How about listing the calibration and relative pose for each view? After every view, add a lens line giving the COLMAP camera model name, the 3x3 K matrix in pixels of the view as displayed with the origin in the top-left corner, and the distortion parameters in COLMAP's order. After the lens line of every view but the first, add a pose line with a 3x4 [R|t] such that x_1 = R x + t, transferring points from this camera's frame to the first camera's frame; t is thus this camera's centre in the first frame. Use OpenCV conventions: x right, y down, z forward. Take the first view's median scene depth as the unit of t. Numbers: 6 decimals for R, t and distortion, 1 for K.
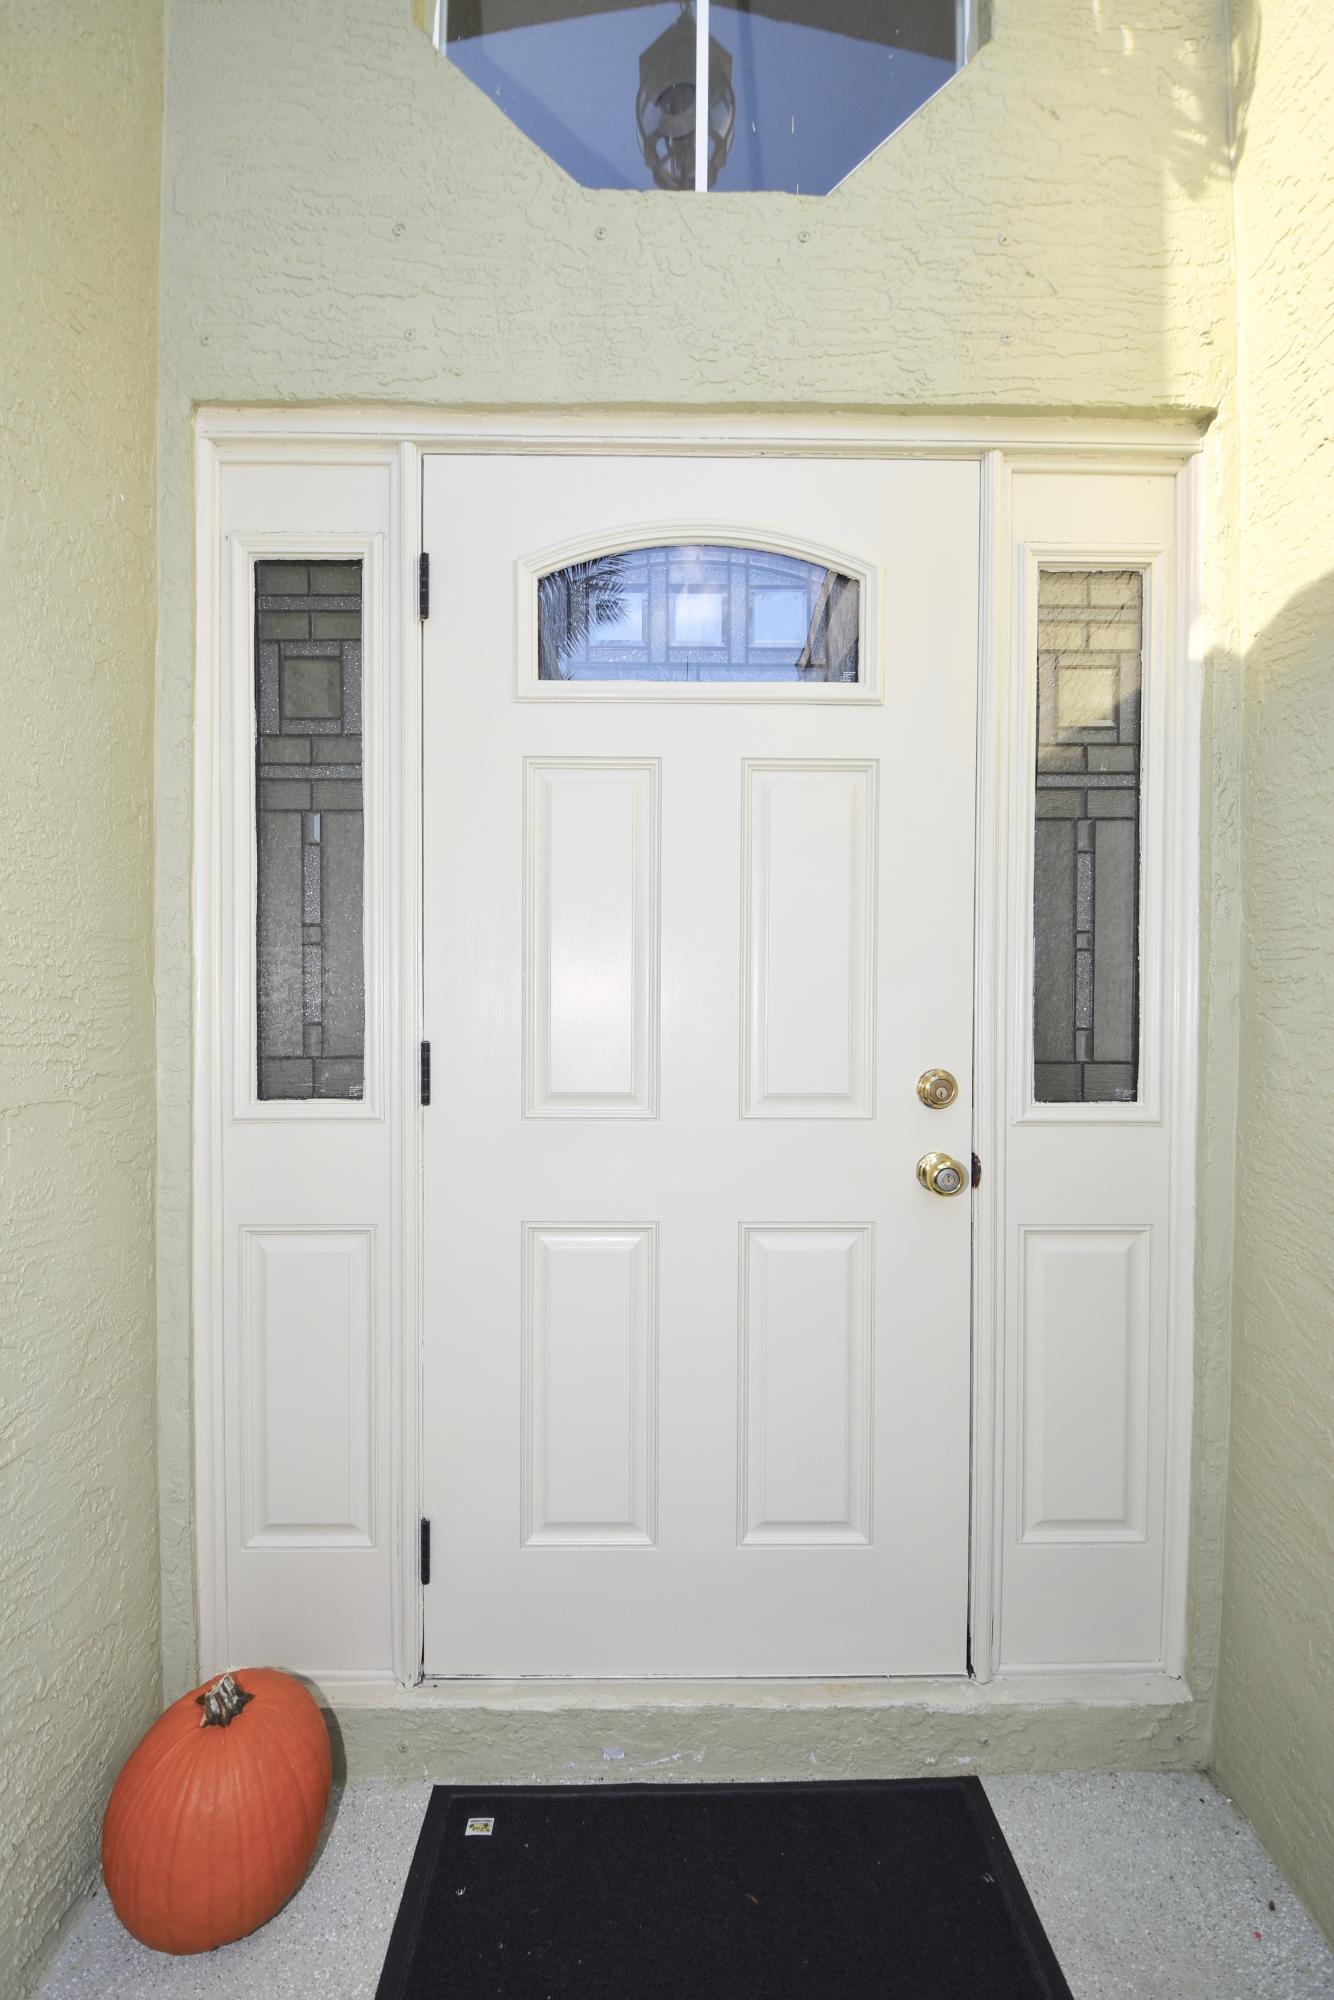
lens RADIAL K [[874.4, 0, 637.3], [0, 874.4, 1001.4], [0, 0, 1]] dist [-0.007345, -0.001717]
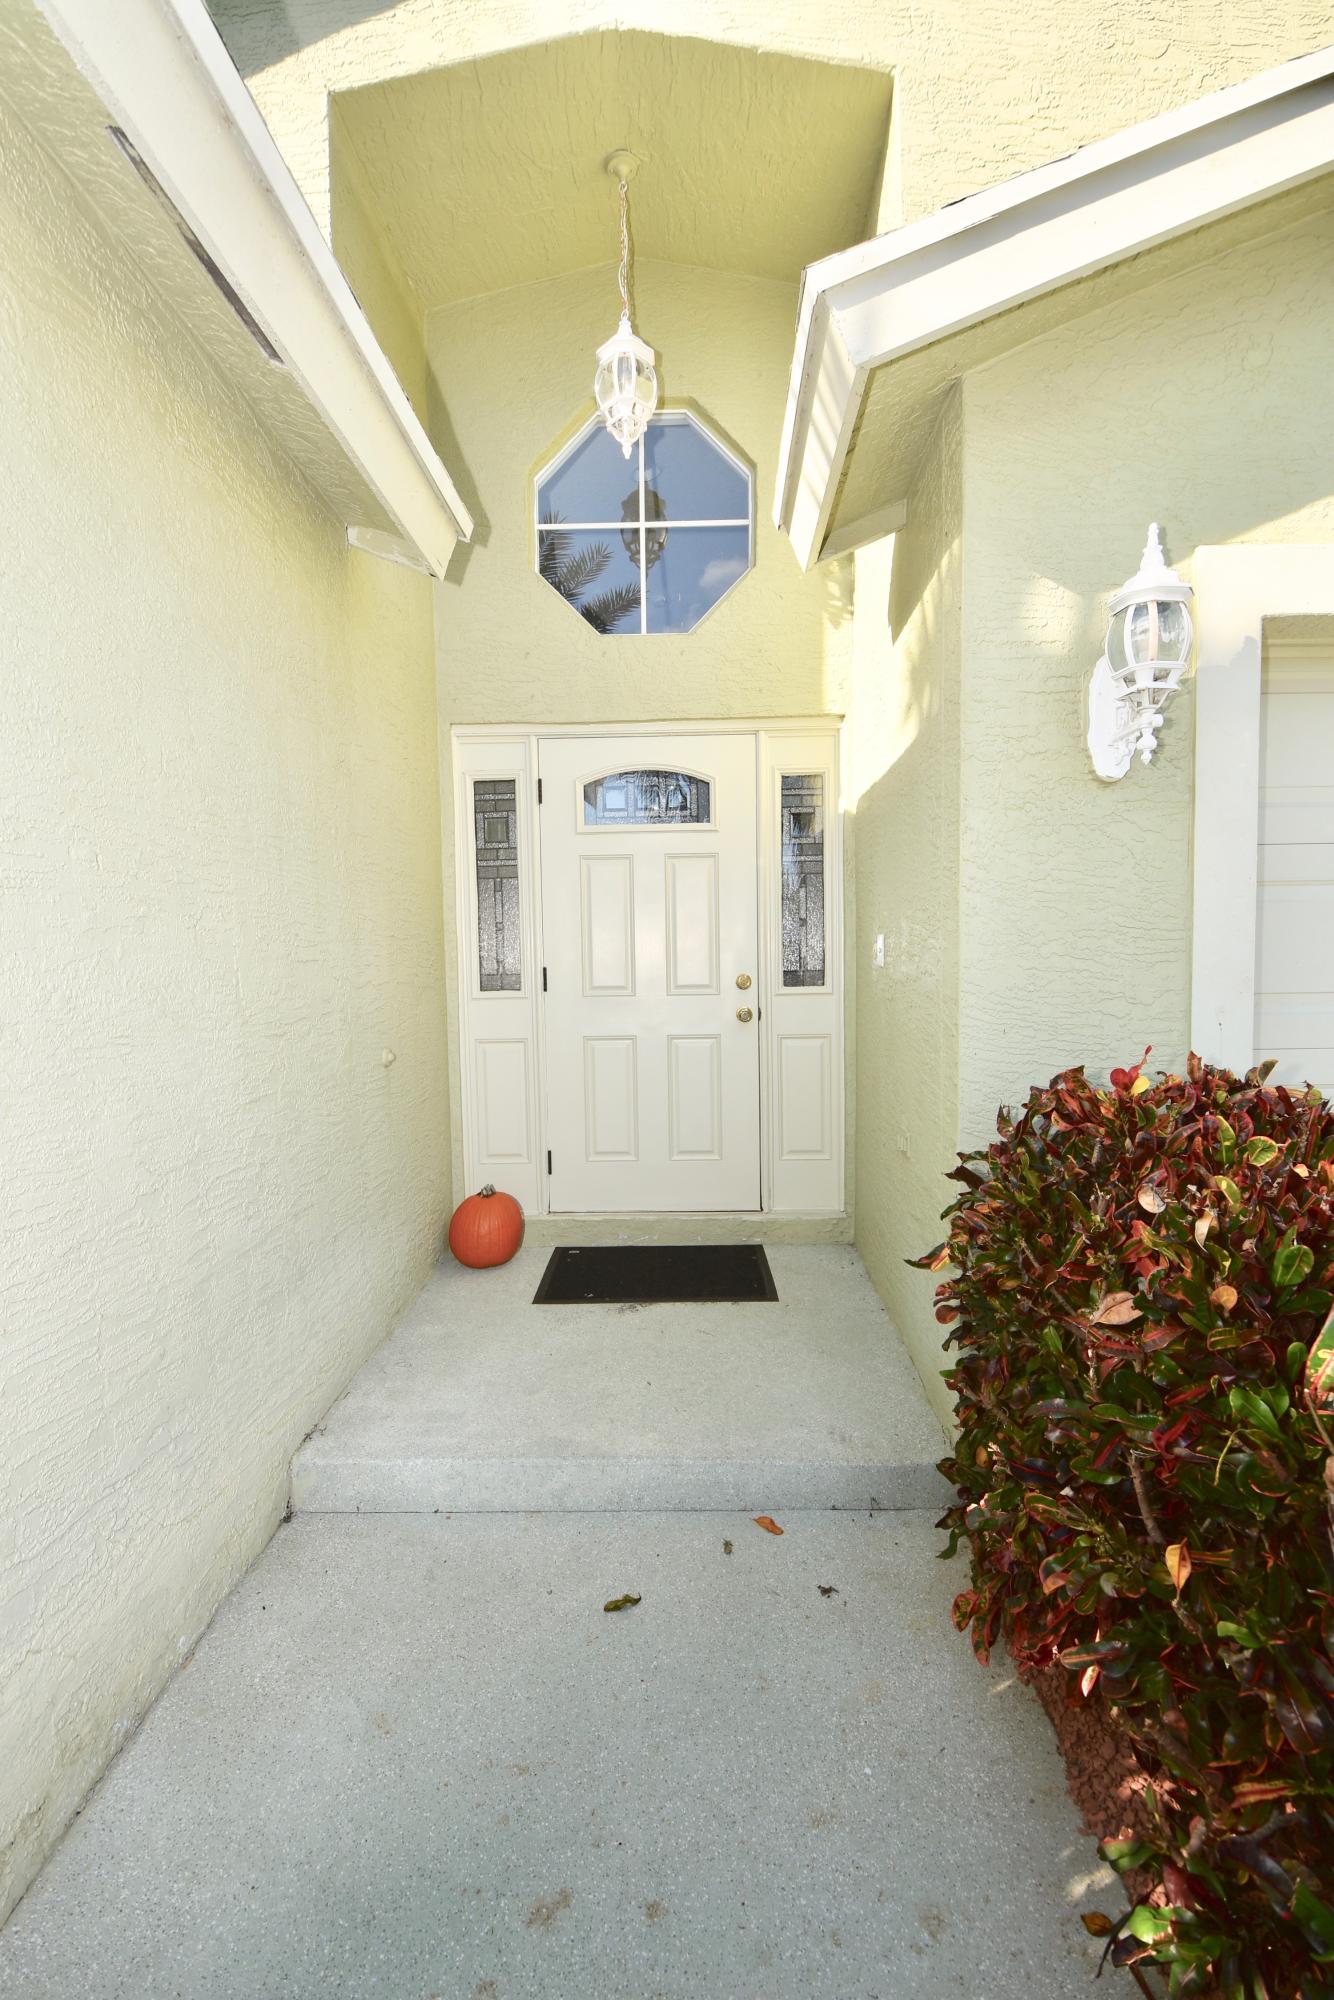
lens RADIAL K [[874.4, 0, 671.7], [0, 874.4, 1010.5], [0, 0, 1]] dist [-0.007345, -0.001717]
pose [[0.998684, -0.017608, -0.048162, 0.256448], [0.020101, 0.998456, 0.051791, 0.046550], [0.047175, -0.052691, 0.997496, -1.583148]]
